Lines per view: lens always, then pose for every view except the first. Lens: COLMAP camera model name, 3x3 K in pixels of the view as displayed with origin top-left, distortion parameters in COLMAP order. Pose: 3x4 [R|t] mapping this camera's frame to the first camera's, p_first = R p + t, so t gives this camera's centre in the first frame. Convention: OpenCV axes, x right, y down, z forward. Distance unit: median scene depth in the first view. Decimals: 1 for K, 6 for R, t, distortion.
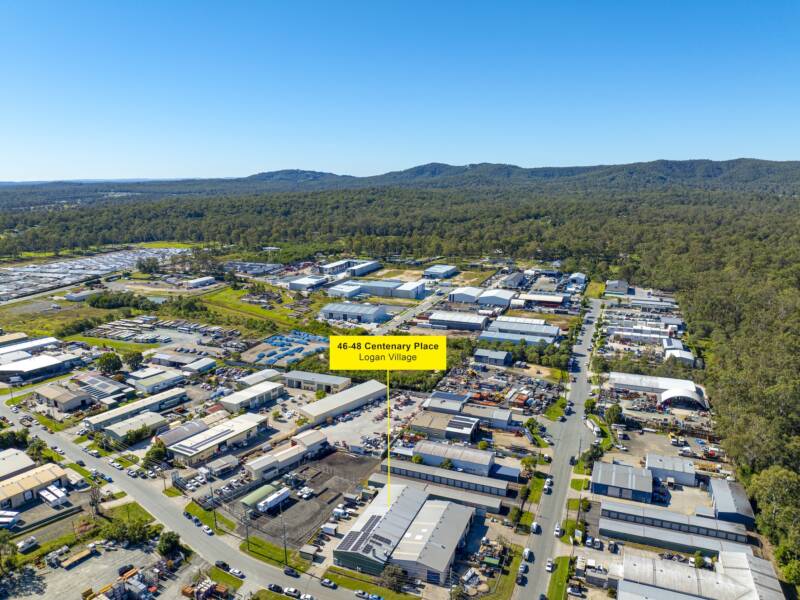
lens RADIAL K [[549.5, 0, 400.0], [0, 549.5, 300.0], [0, 0, 1]] dist [-0.003479, -0.000763]
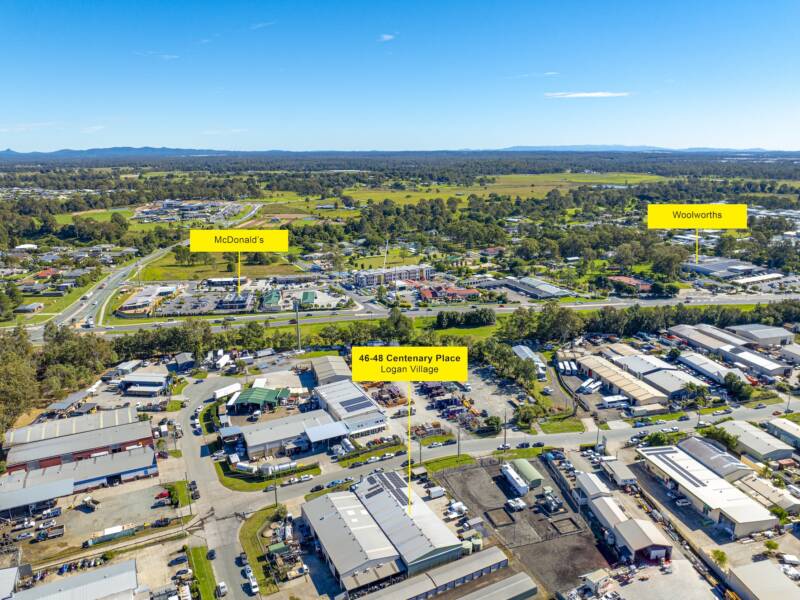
lens RADIAL K [[549.5, 0, 400.0], [0, 549.5, 300.0], [0, 0, 1]] dist [-0.003479, -0.000763]
pose [[-0.634777, 0.218285, -0.741222, 0.516828], [-0.162322, 0.900192, 0.404112, -0.254522], [0.755453, 0.376837, -0.535989, 1.225967]]
